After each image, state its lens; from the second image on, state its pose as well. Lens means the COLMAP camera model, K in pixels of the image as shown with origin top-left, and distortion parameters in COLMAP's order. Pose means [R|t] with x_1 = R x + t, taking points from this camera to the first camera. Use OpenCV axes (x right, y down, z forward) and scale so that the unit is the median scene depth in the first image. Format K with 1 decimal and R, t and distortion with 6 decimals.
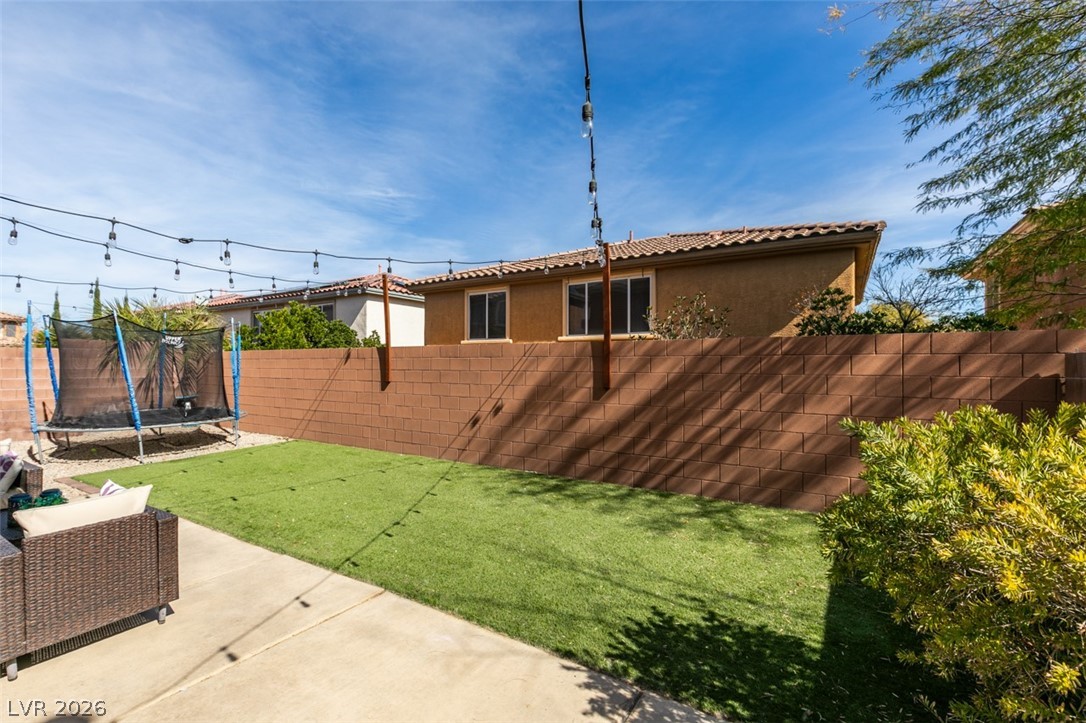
lens RADIAL K [[481.7, 0, 541.8], [0, 481.7, 364.9], [0, 0, 1]] dist [0.000965, -0.001029]
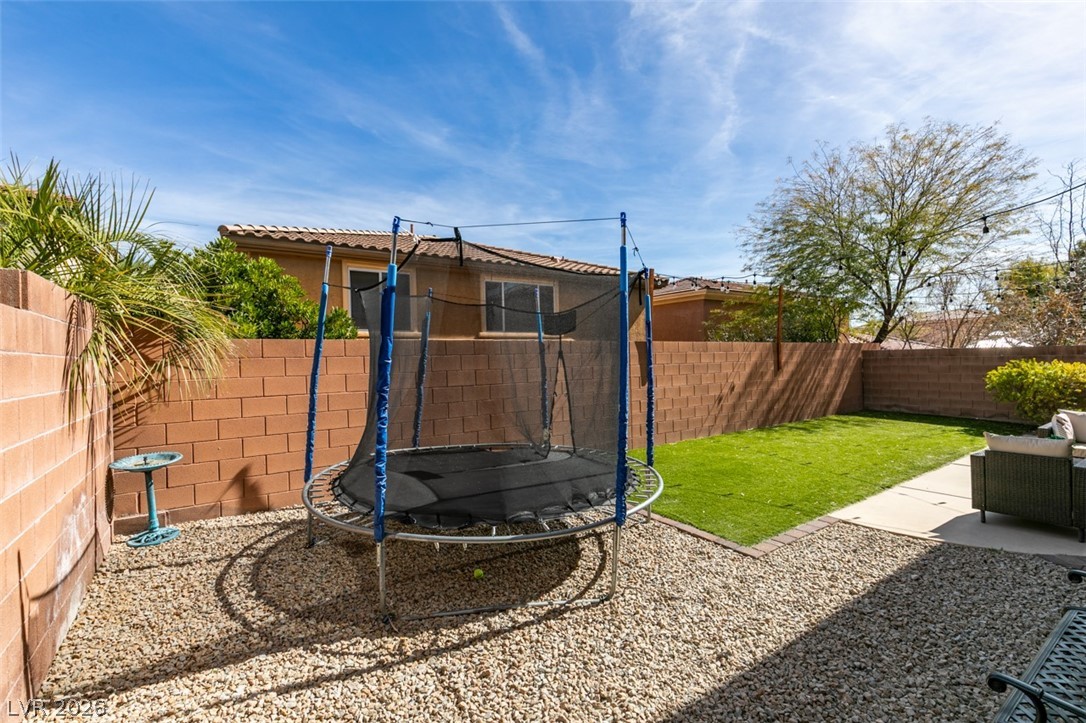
lens RADIAL K [[481.7, 0, 541.8], [0, 481.7, 364.9], [0, 0, 1]] dist [0.000965, -0.001029]
pose [[0.408624, -0.017045, 0.912544, -1.797837], [0.016026, 0.999805, 0.011499, -0.000966], [-0.912562, 0.009926, 0.408817, 1.078057]]
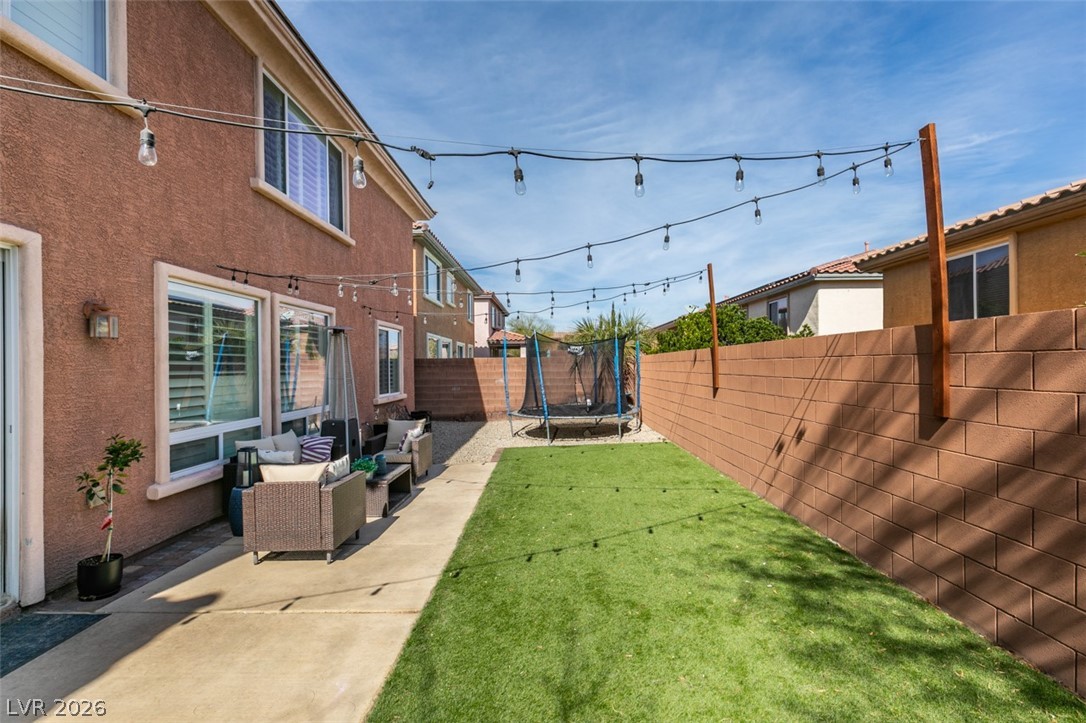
lens RADIAL K [[481.7, 0, 541.8], [0, 481.7, 364.9], [0, 0, 1]] dist [0.000965, -0.001029]
pose [[0.515643, -0.010489, -0.856739, 0.348093], [0.014799, 0.999885, -0.003334, -0.010249], [0.856676, -0.010960, 0.515739, 0.394722]]
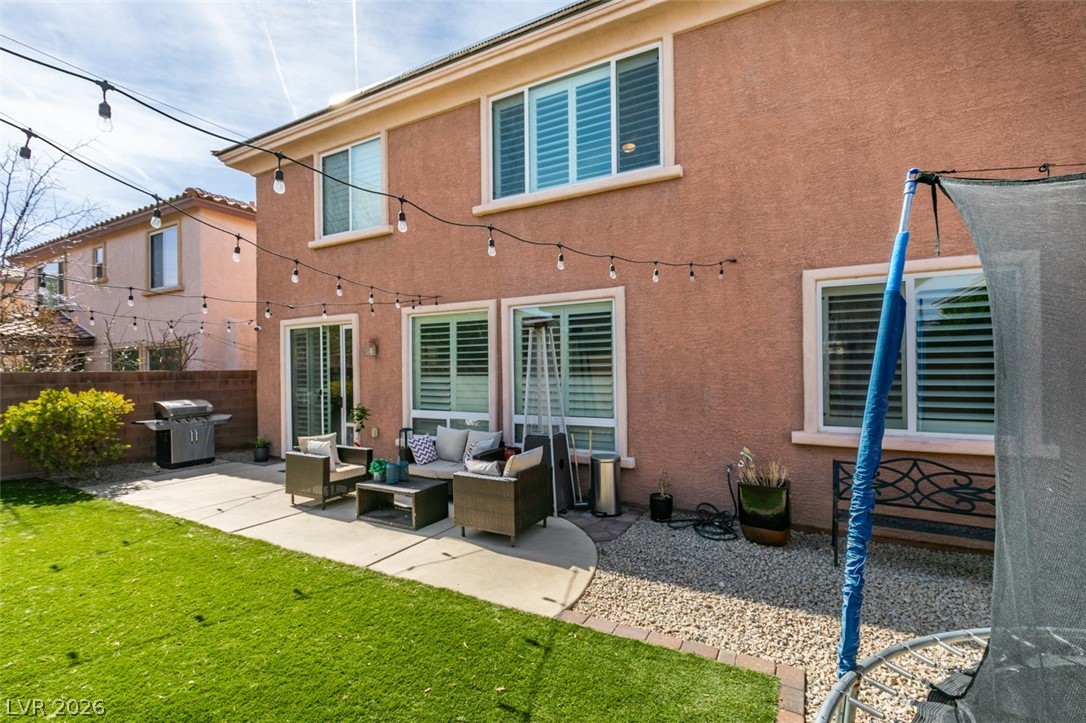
lens RADIAL K [[481.7, 0, 541.8], [0, 481.7, 364.9], [0, 0, 1]] dist [0.000965, -0.001029]
pose [[-0.998331, 0.005830, -0.057448, -0.845018], [0.006366, 0.999938, -0.009158, -0.016552], [0.057391, -0.009508, -0.998306, 1.519685]]
